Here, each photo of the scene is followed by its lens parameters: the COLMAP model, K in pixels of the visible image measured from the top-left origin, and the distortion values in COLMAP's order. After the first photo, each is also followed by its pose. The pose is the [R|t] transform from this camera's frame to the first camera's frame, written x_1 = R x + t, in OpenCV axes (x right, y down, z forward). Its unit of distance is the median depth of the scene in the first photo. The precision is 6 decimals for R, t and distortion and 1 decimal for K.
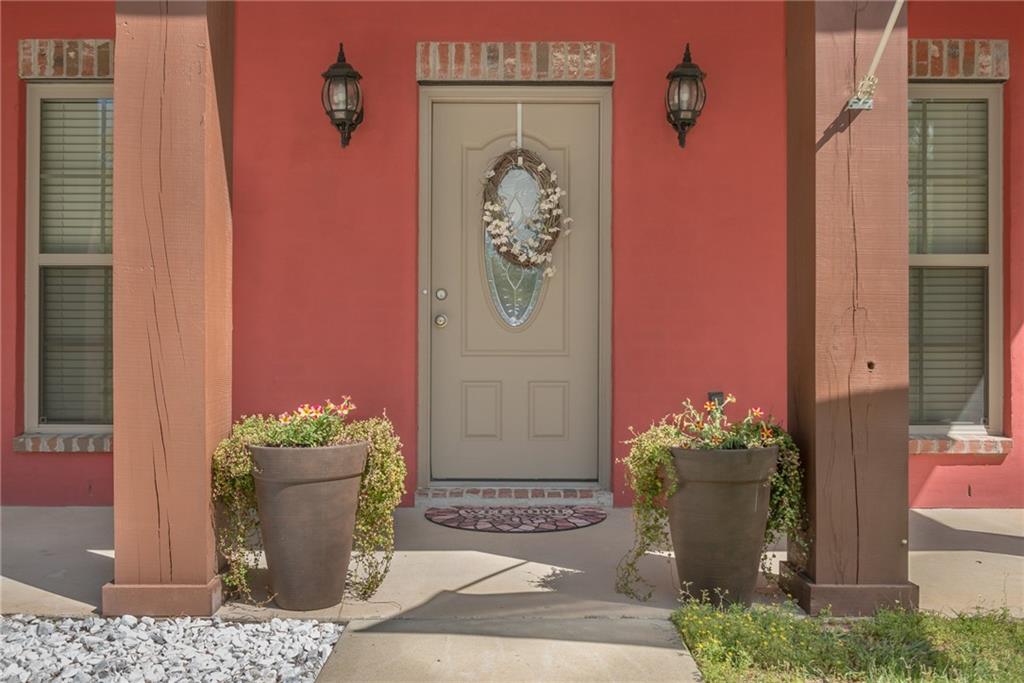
lens RADIAL K [[948.7, 0, 512.3], [0, 948.7, 342.8], [0, 0, 1]] dist [-0.010747, 0.000000]
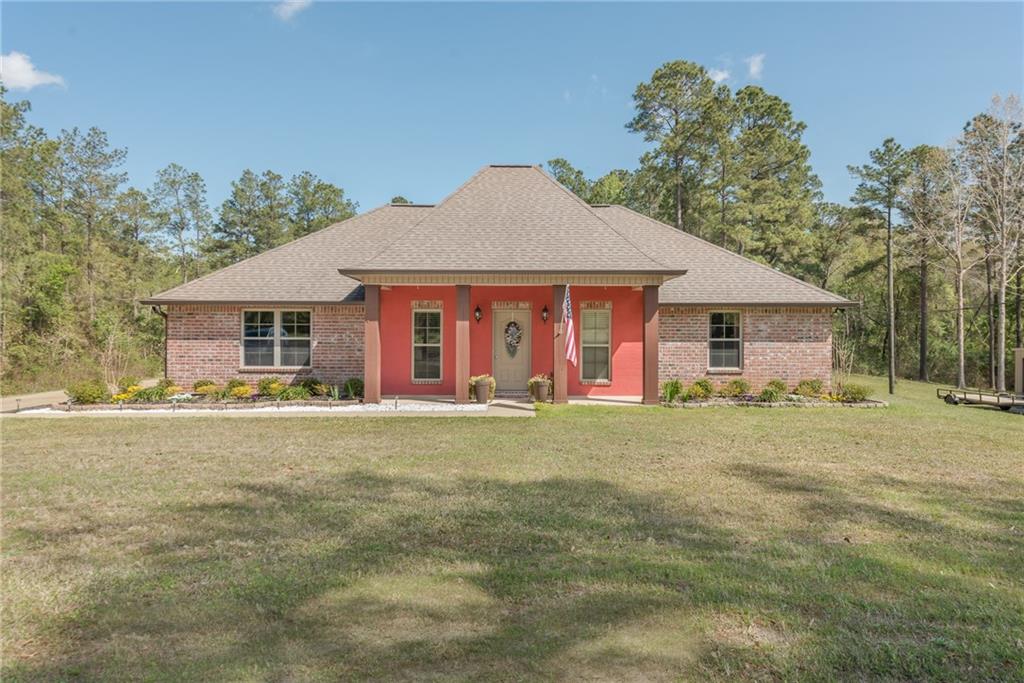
lens RADIAL K [[702.5, 0, 511.6], [0, 702.5, 338.1], [0, 0, 1]] dist [0.005937, 0.000626]
pose [[0.999994, 0.001169, 0.003298, -0.010492], [-0.001215, 0.999898, 0.014252, -0.179069], [-0.003281, -0.014256, 0.999893, -2.665691]]
